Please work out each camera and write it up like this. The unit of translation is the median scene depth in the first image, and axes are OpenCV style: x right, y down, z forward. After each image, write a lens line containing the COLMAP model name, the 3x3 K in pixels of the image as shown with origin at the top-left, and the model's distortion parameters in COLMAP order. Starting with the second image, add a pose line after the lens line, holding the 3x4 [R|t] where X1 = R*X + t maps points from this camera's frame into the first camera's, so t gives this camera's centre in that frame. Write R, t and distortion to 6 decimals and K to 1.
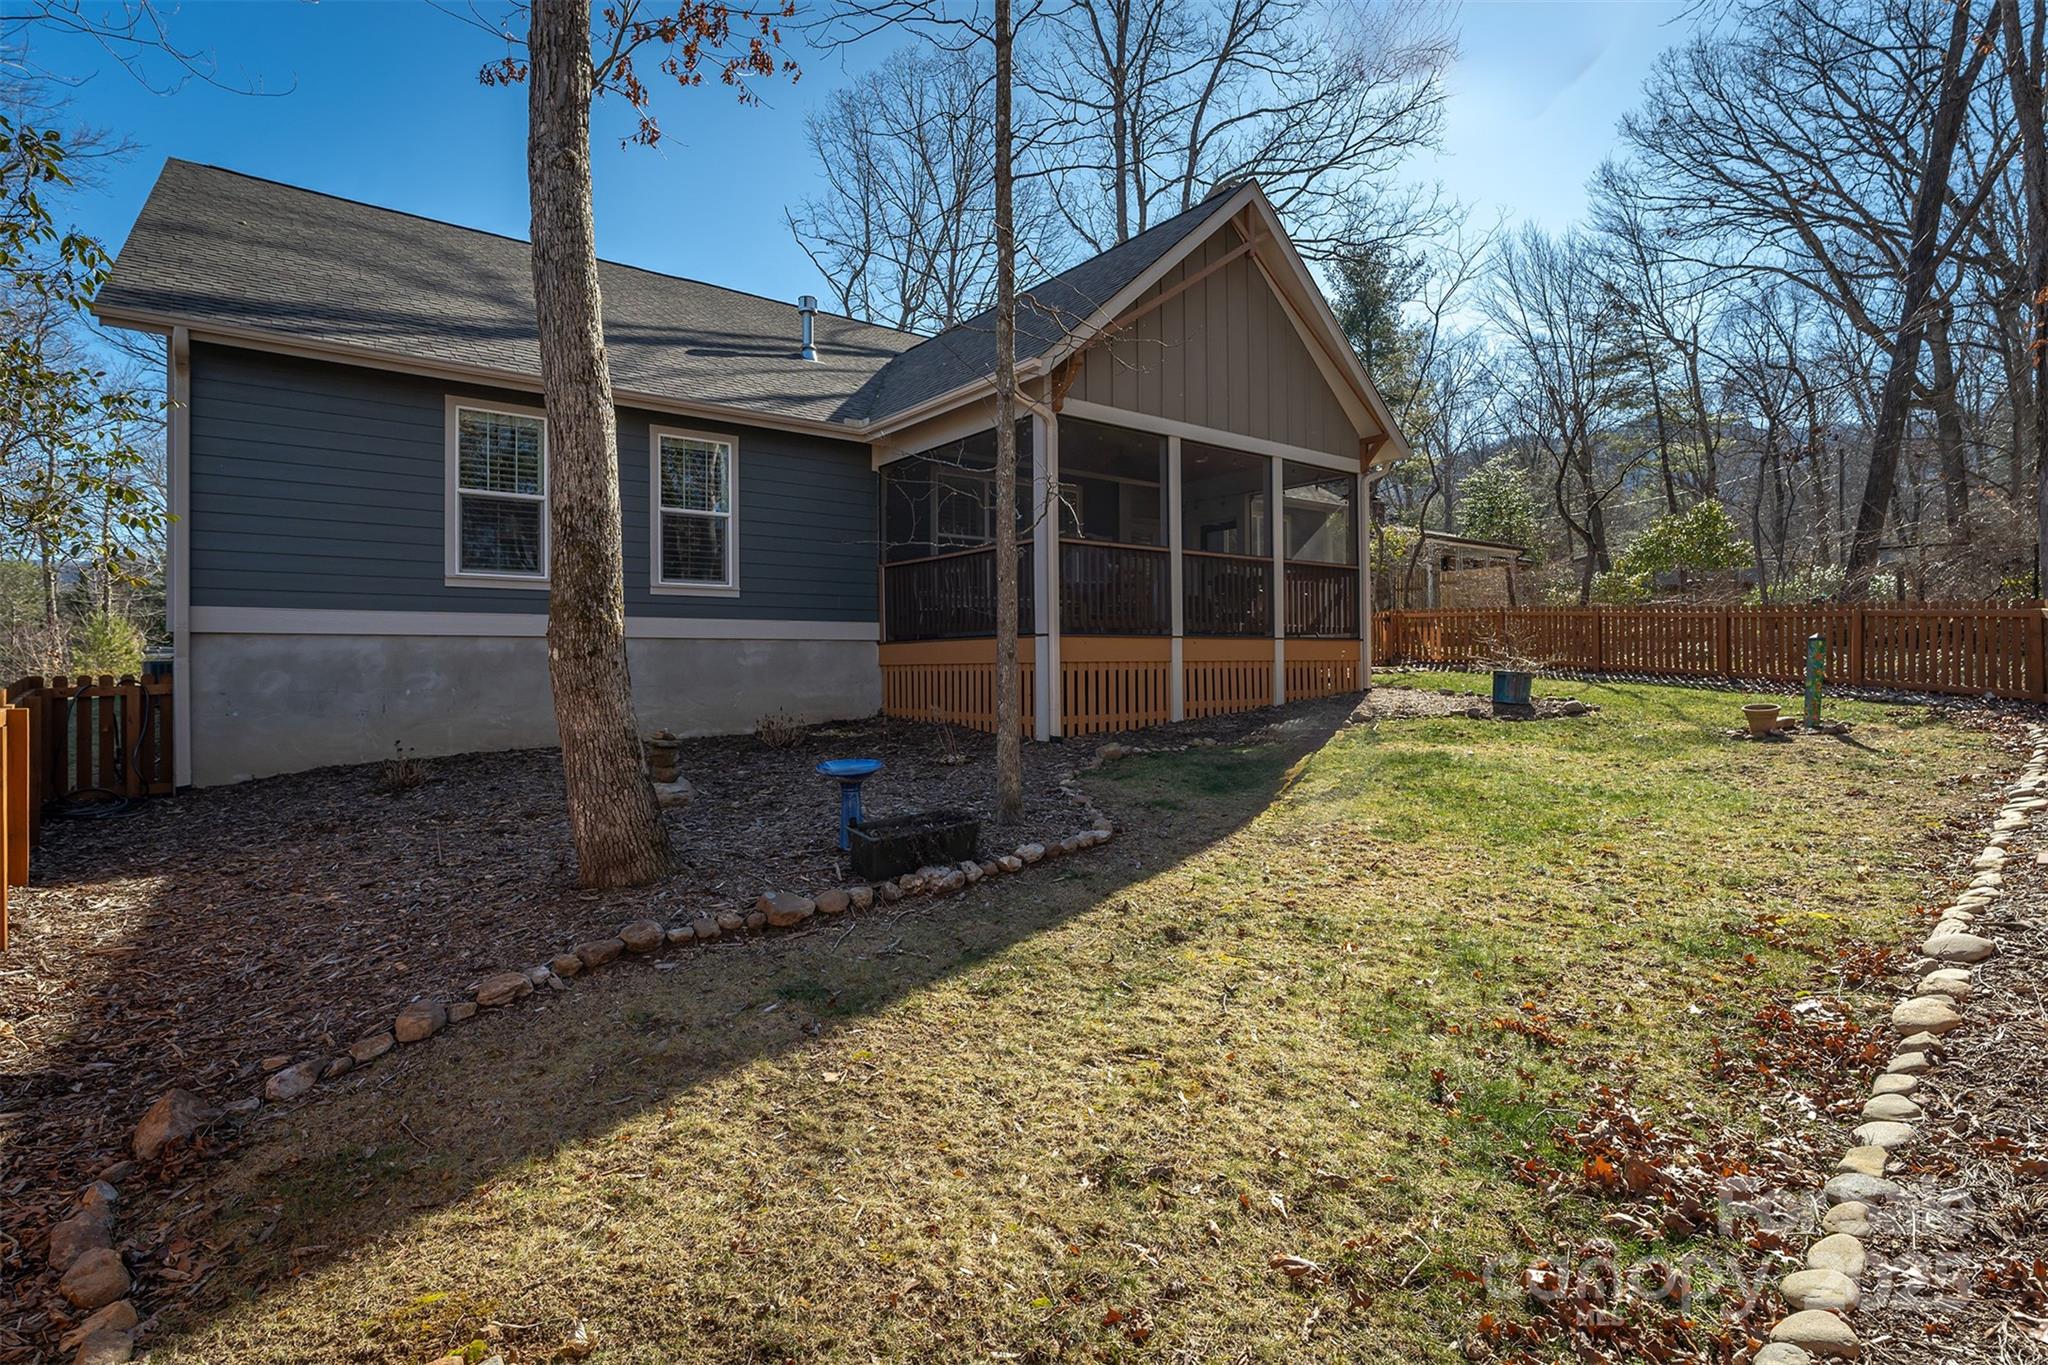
lens RADIAL K [[946.2, 0, 1019.5], [0, 946.2, 663.6], [0, 0, 1]] dist [0.000667, 0.000776]
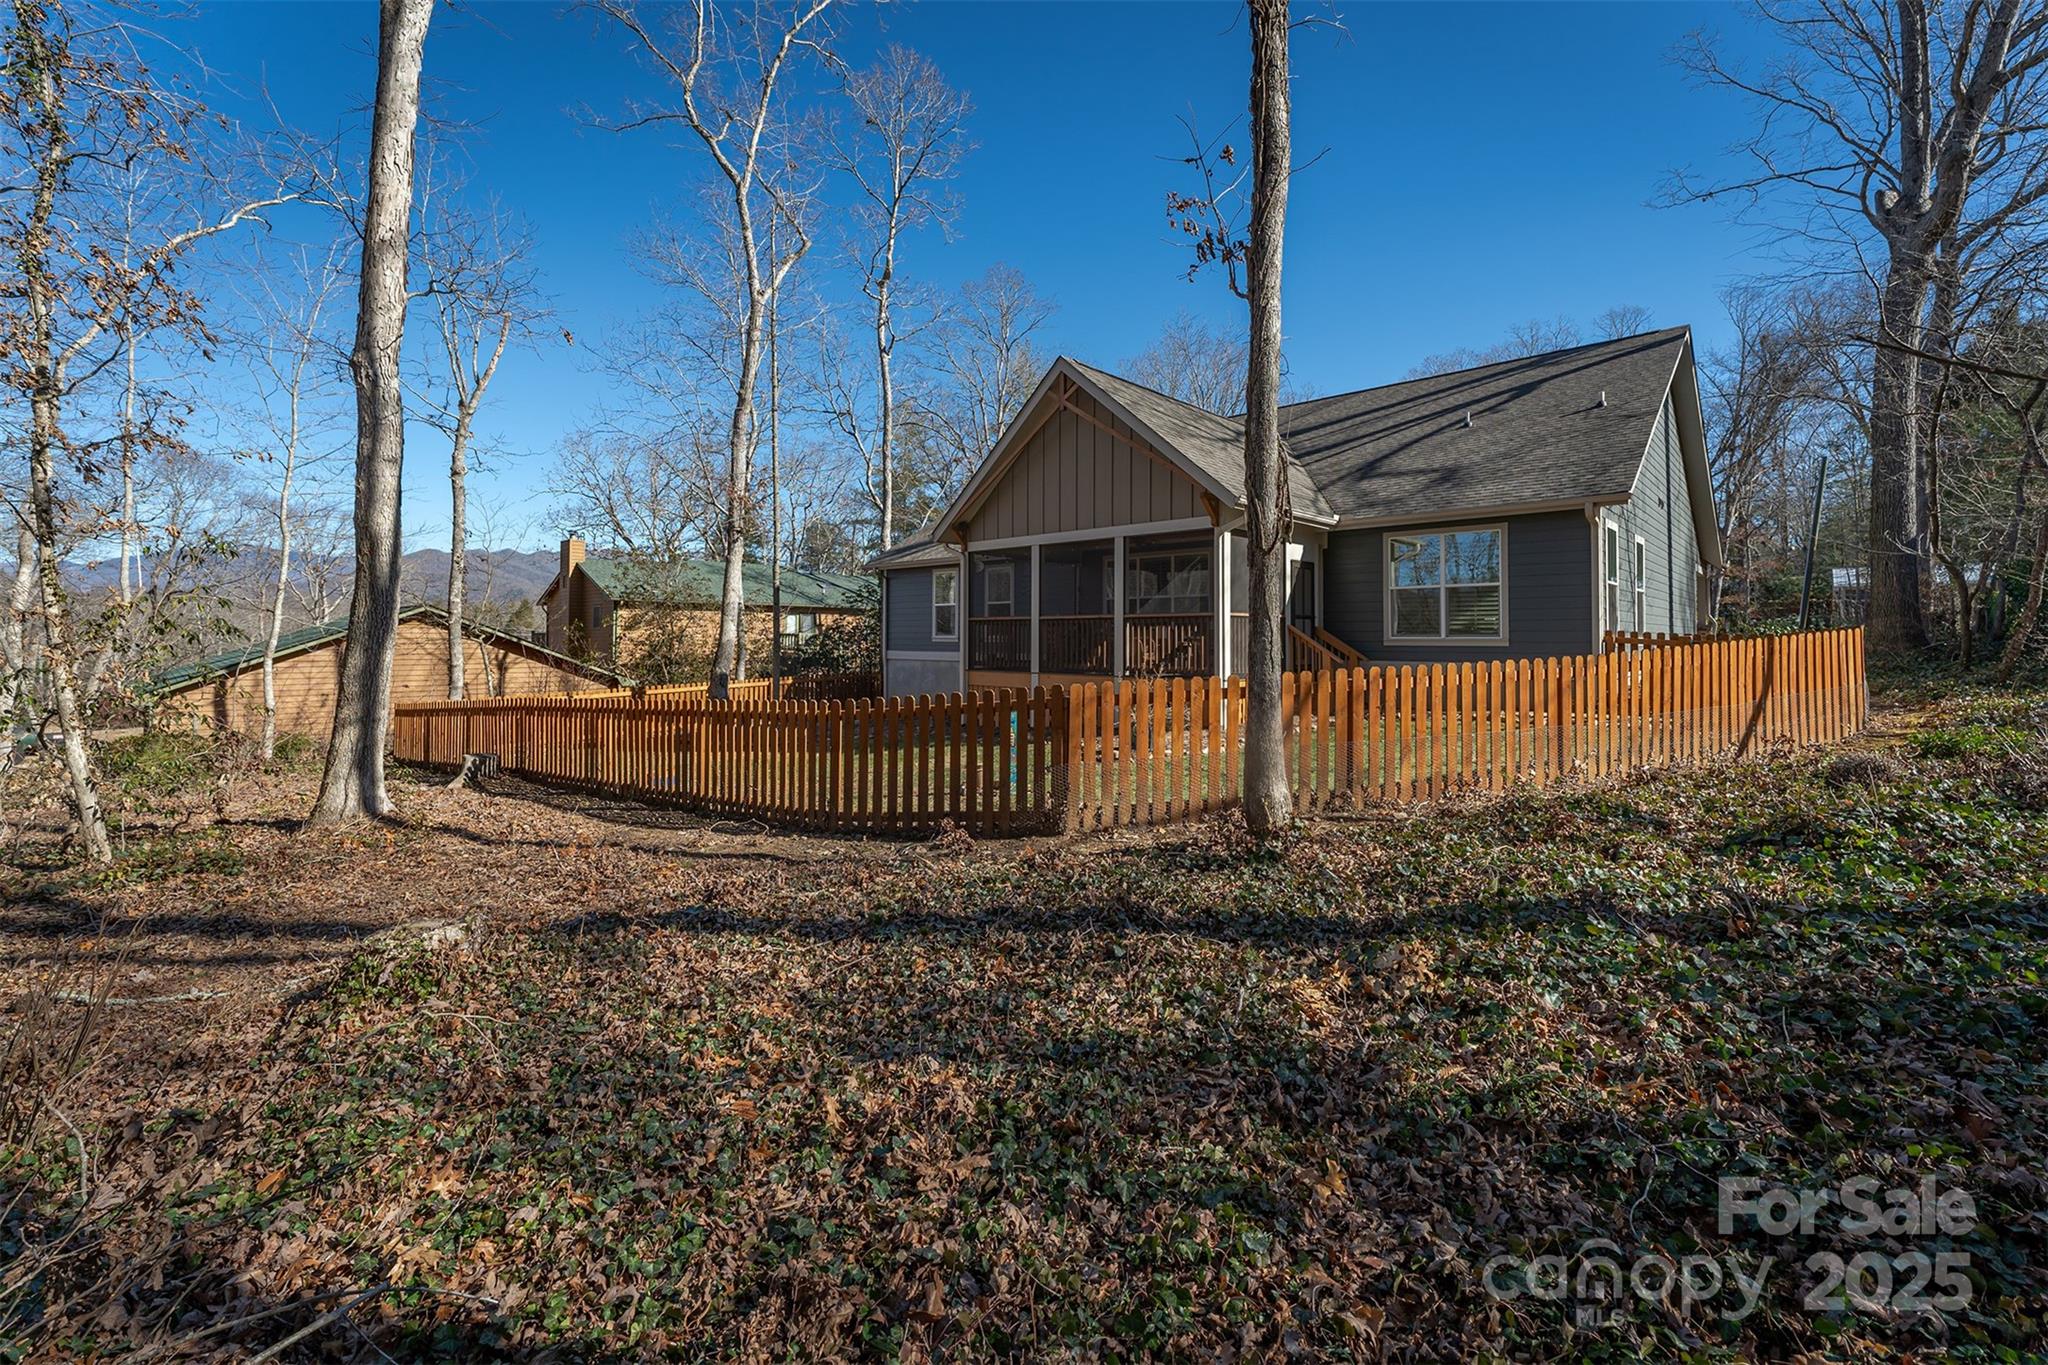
lens RADIAL K [[884.9, 0, 1021.9], [0, 884.9, 611.2], [0, 0, 1]] dist [-0.000502, 0.000075]
pose [[0.149246, -0.016289, -0.988666, 1.627522], [-0.002914, 0.999853, -0.016913, -0.105160], [0.988796, 0.005405, 0.149176, 0.759352]]
